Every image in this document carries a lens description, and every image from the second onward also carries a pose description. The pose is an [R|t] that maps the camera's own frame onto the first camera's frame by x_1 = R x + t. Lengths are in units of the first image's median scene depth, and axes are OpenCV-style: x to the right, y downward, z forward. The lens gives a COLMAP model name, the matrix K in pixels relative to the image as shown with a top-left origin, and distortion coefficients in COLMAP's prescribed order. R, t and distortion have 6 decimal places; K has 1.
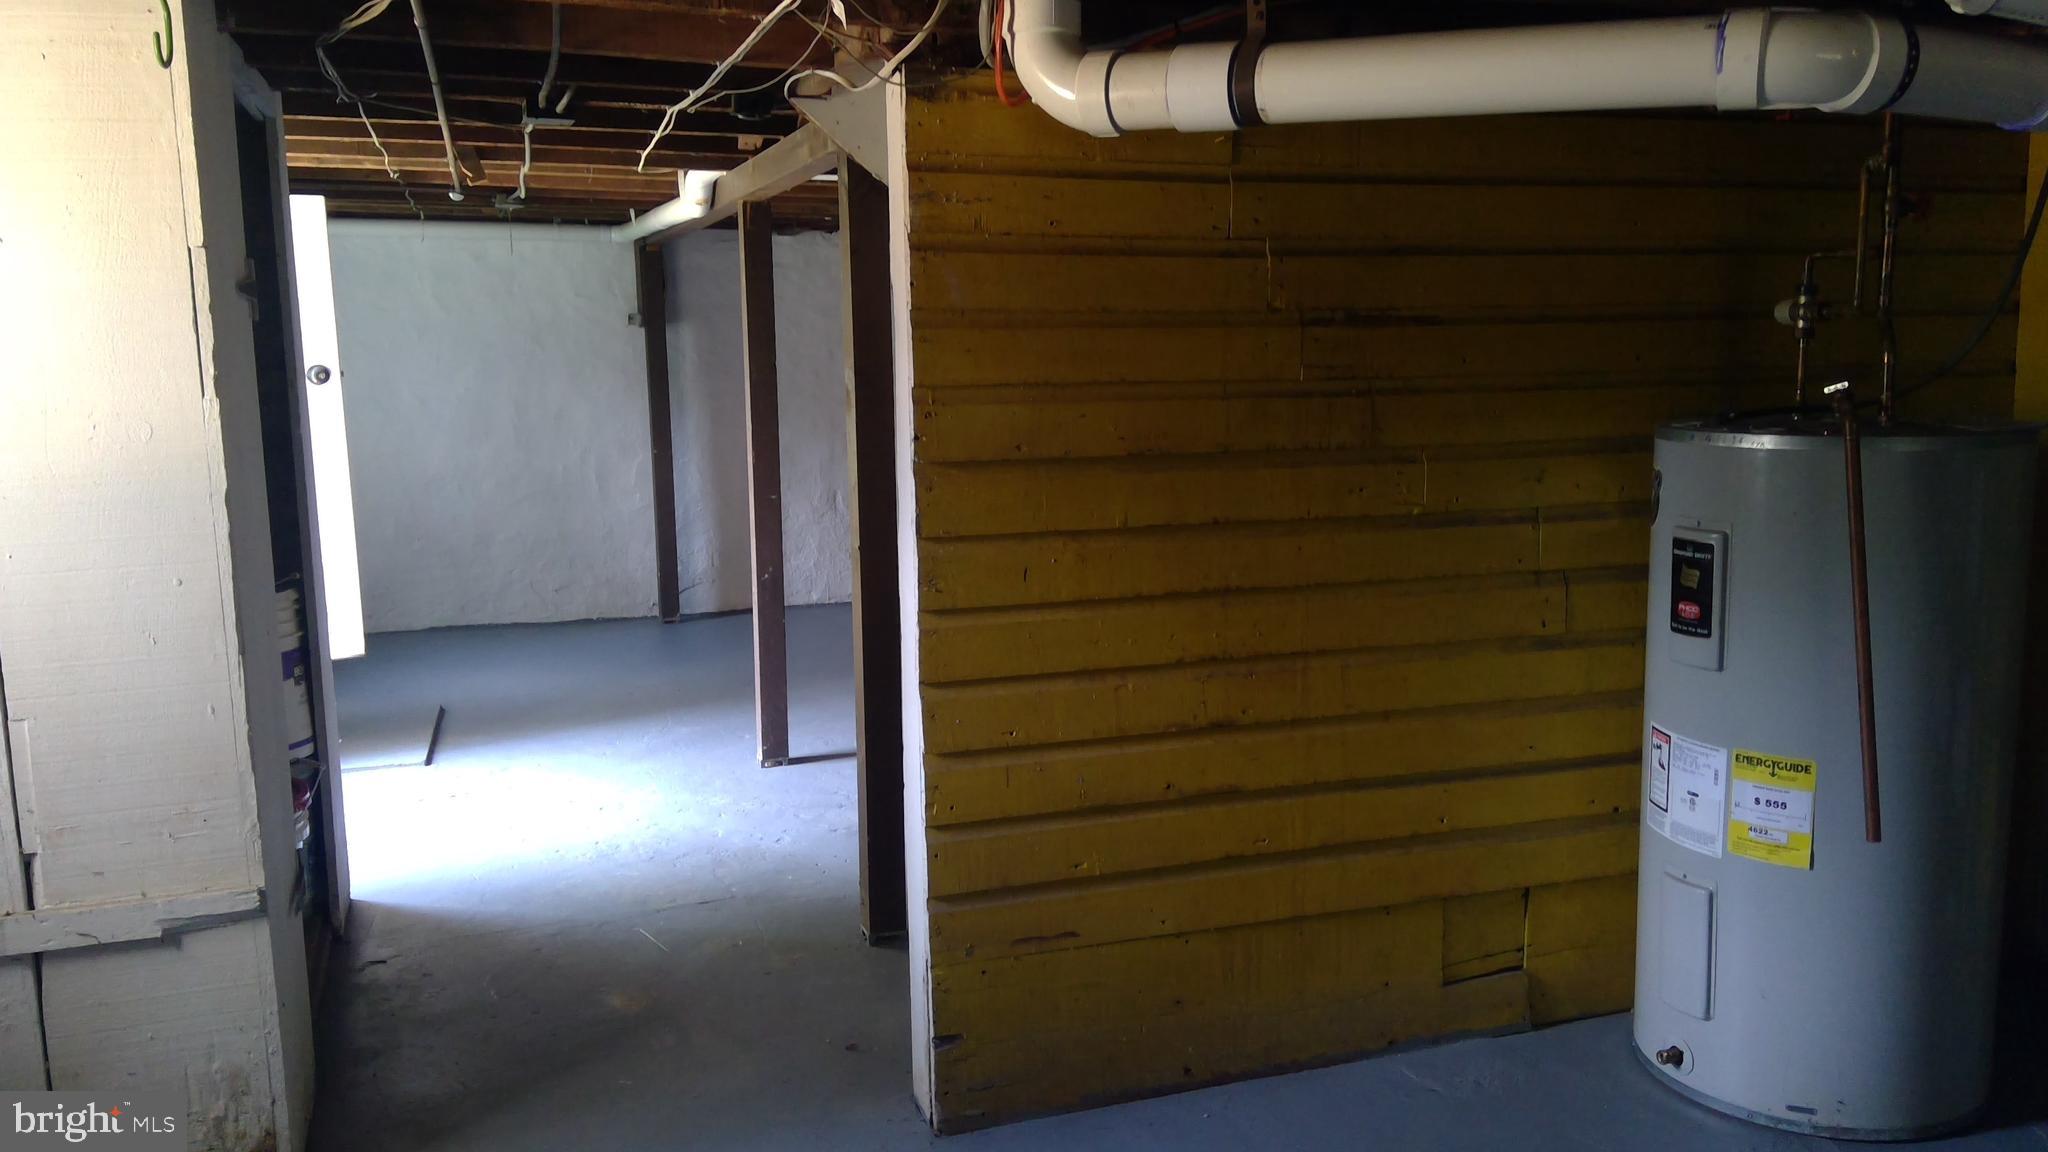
lens RADIAL K [[1604.7, 0, 1024.0], [0, 1604.7, 576.0], [0, 0, 1]] dist [0.125963, -0.208577]
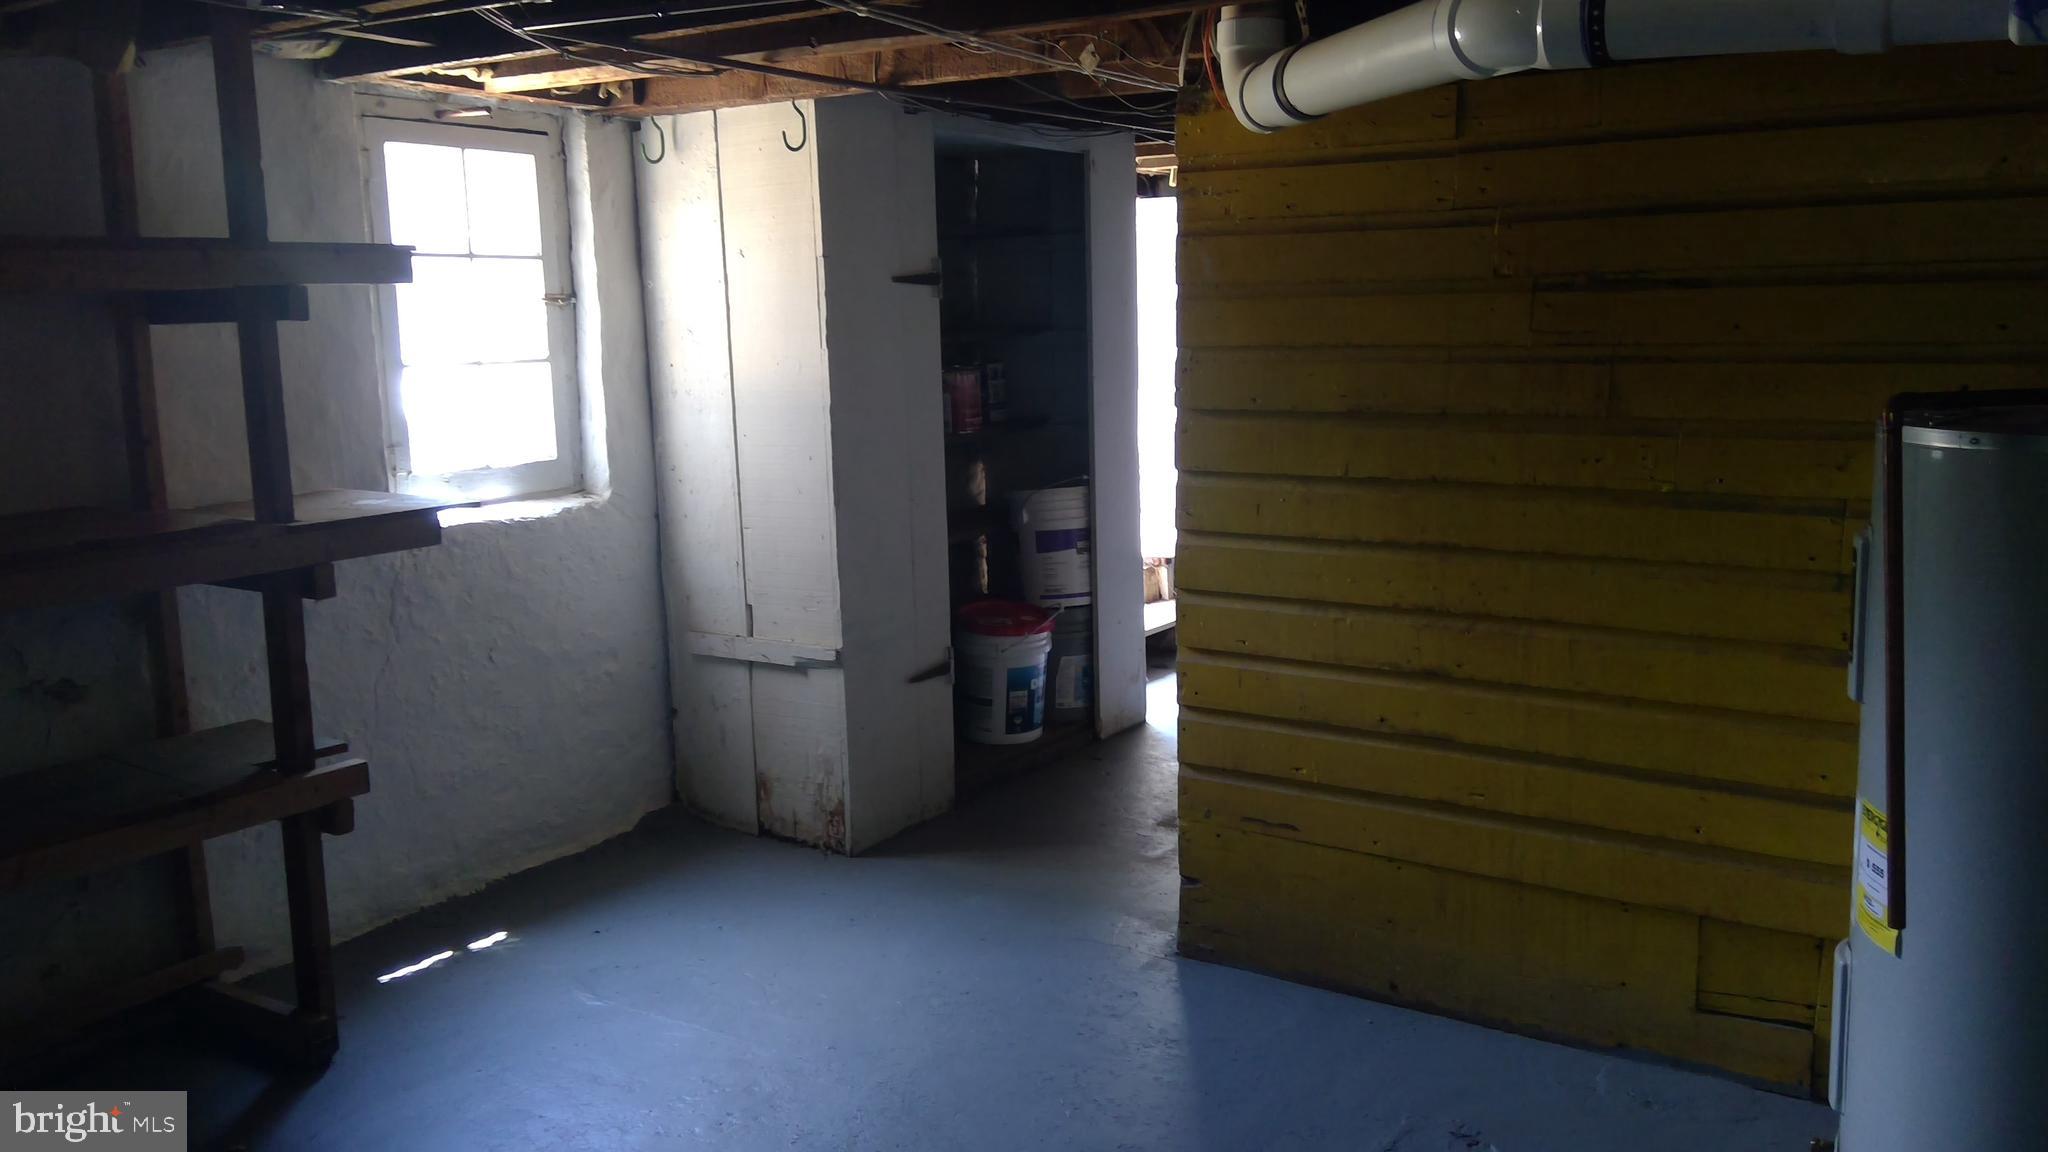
lens RADIAL K [[1604.7, 0, 1024.0], [0, 1604.7, 576.0], [0, 0, 1]] dist [0.125963, -0.208577]
pose [[0.603660, 0.128894, -0.786753, 0.790978], [-0.104941, 0.991104, 0.081853, -0.029246], [0.790305, 0.033151, 0.611817, 0.139585]]
